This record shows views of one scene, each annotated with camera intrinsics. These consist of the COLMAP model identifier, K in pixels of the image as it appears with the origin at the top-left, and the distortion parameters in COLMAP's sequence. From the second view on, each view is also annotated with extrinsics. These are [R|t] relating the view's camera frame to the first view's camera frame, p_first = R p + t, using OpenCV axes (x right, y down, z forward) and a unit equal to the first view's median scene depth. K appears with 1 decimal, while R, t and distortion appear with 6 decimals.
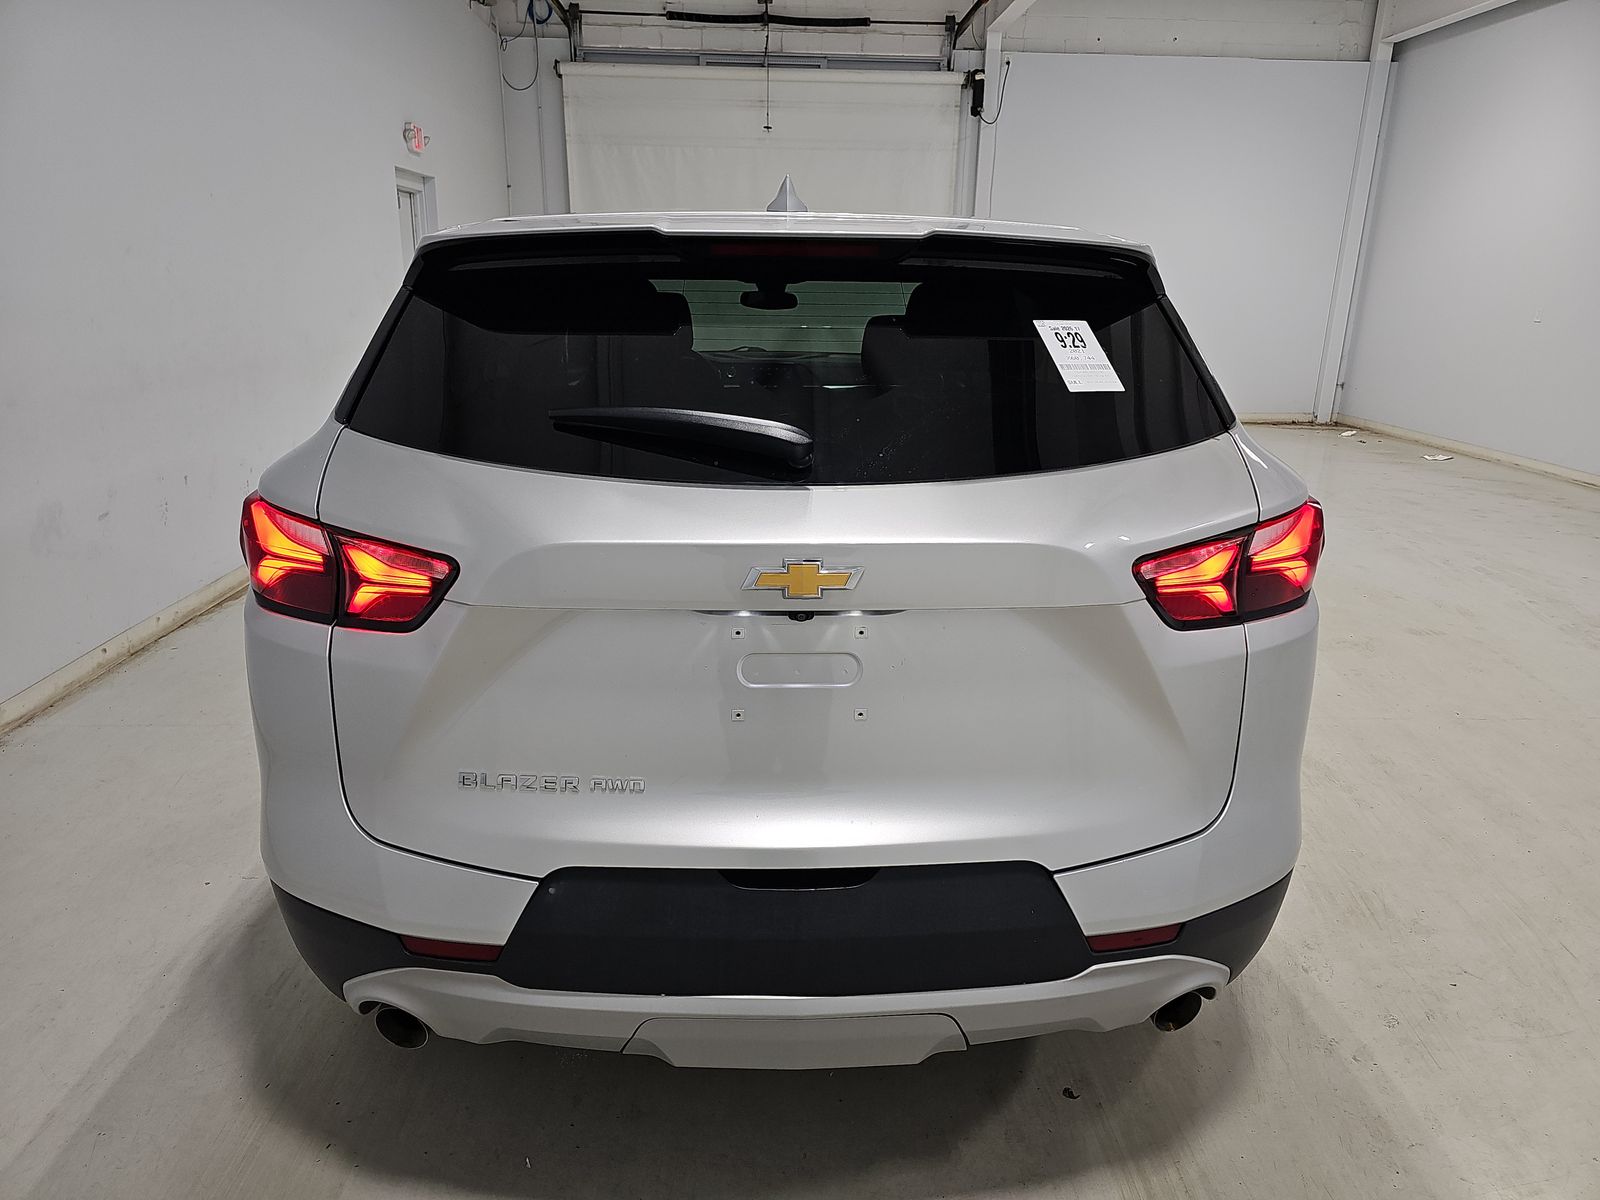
lens RADIAL K [[1050.8, 0, 808.7], [0, 1050.8, 610.0], [0, 0, 1]] dist [0.034999, -0.030636]
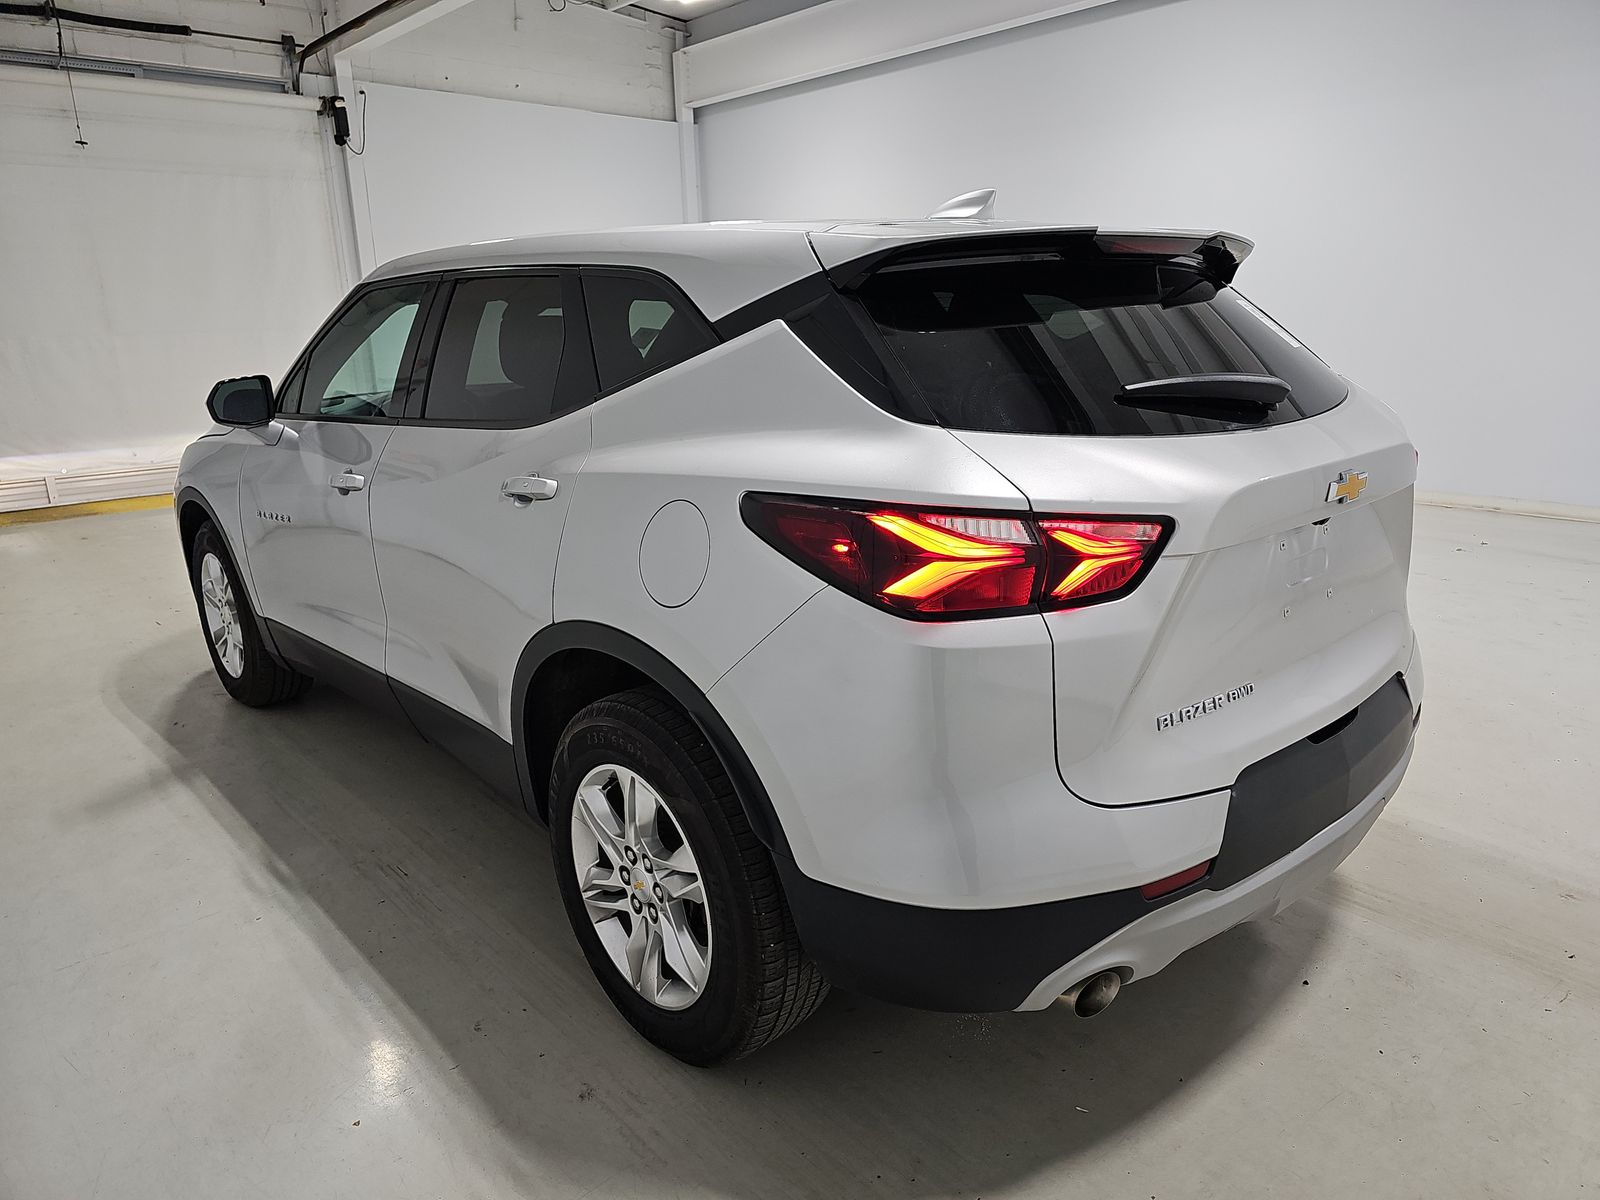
lens RADIAL K [[1050.8, 0, 808.7], [0, 1050.8, 610.0], [0, 0, 1]] dist [0.034999, -0.030636]
pose [[0.765560, -0.205916, 0.609522, -0.182690], [0.227602, 0.972814, 0.042780, -0.012003], [-0.601760, 0.105978, 0.791614, 0.050424]]
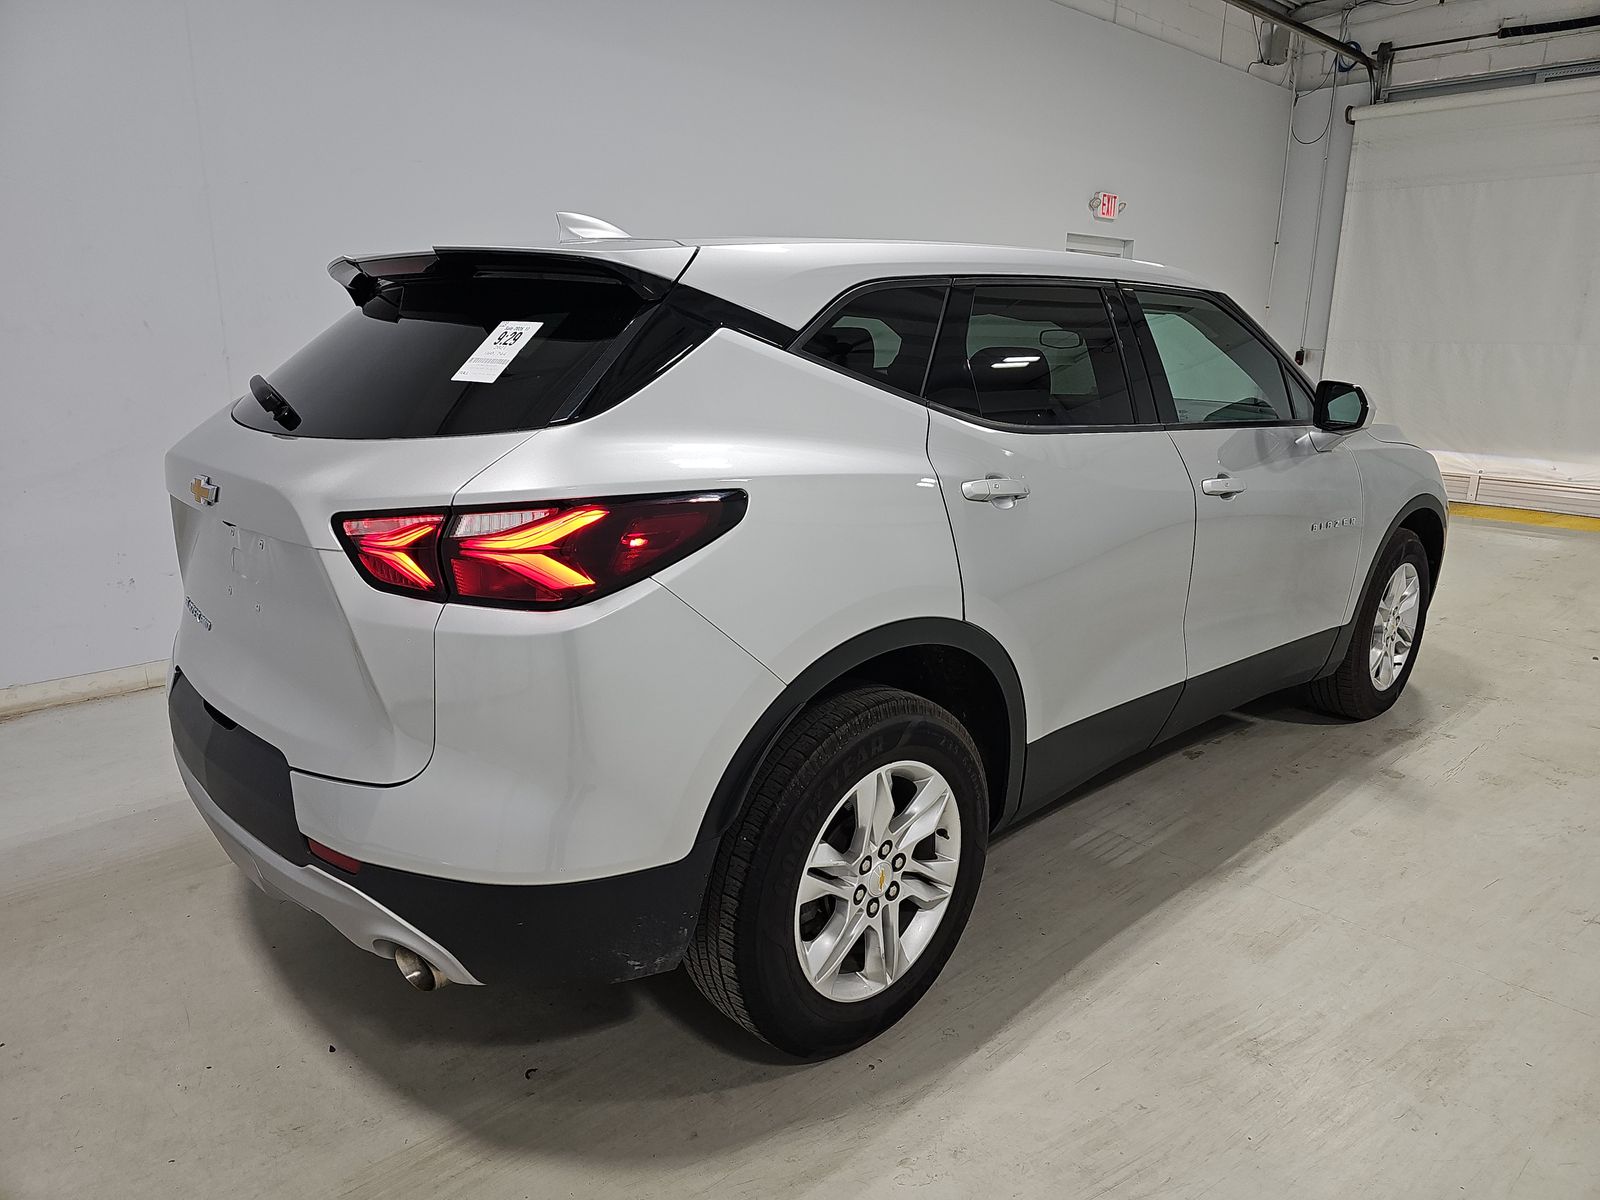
lens RADIAL K [[1045.4, 0, 800.0], [0, 1045.4, 600.0], [0, 0, 1]] dist [0.033249, -0.023527]
pose [[0.654896, 0.180699, -0.733798, 0.213767], [-0.230433, 0.972500, 0.033824, -0.016128], [0.719731, 0.146940, 0.678525, 0.085114]]
